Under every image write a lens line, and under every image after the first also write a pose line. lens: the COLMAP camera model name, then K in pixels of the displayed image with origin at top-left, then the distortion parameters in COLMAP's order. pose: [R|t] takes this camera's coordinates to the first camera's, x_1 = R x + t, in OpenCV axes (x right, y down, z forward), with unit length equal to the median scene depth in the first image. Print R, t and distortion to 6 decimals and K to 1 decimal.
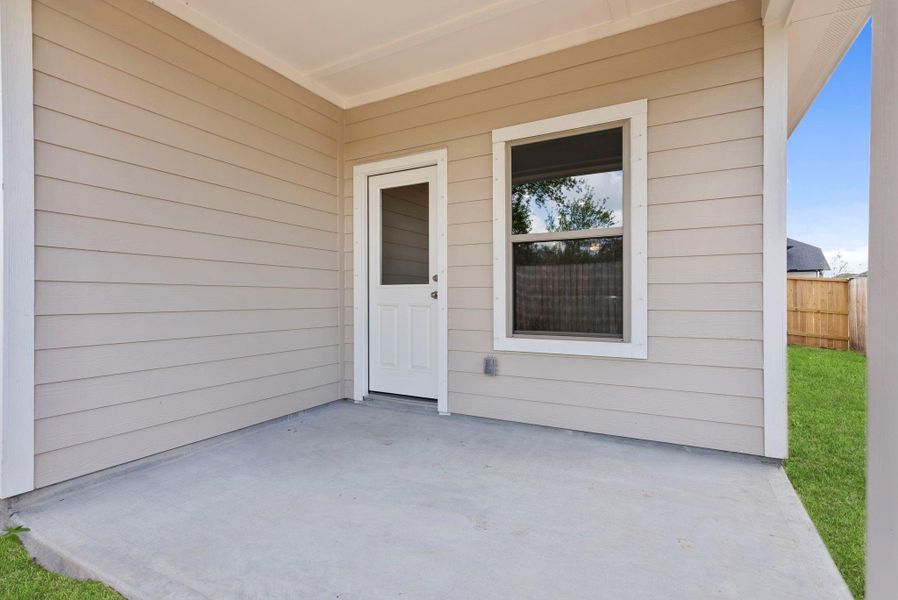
lens RADIAL K [[414.1, 0, 450.3], [0, 414.1, 289.8], [0, 0, 1]] dist [-0.000995, 0.000410]
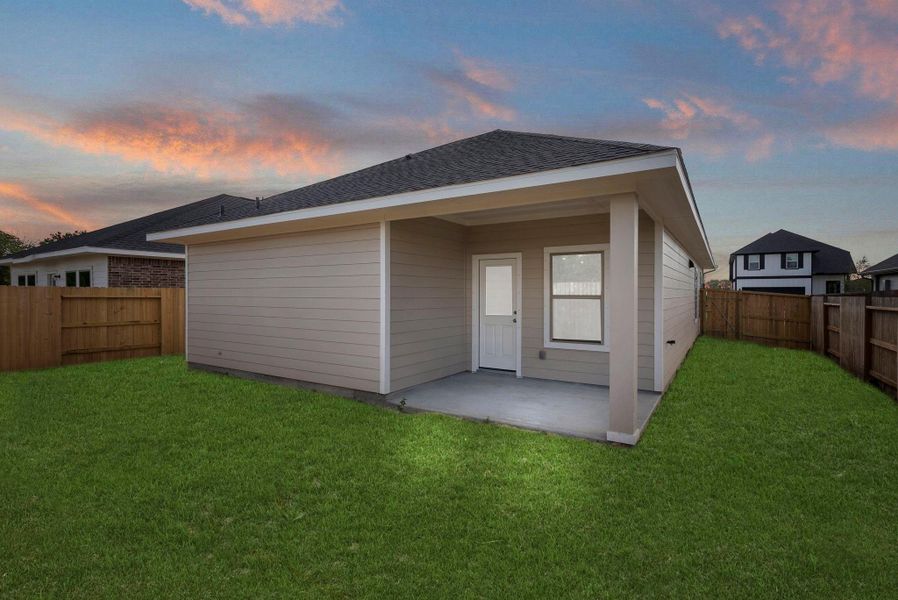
lens RADIAL K [[414.1, 0, 450.3], [0, 414.1, 289.8], [0, 0, 1]] dist [-0.000995, 0.000410]
pose [[0.995997, -0.000130, -0.089390, -0.173067], [0.001708, 0.999844, 0.017572, -0.178211], [0.089374, -0.017655, 0.995842, -1.091179]]
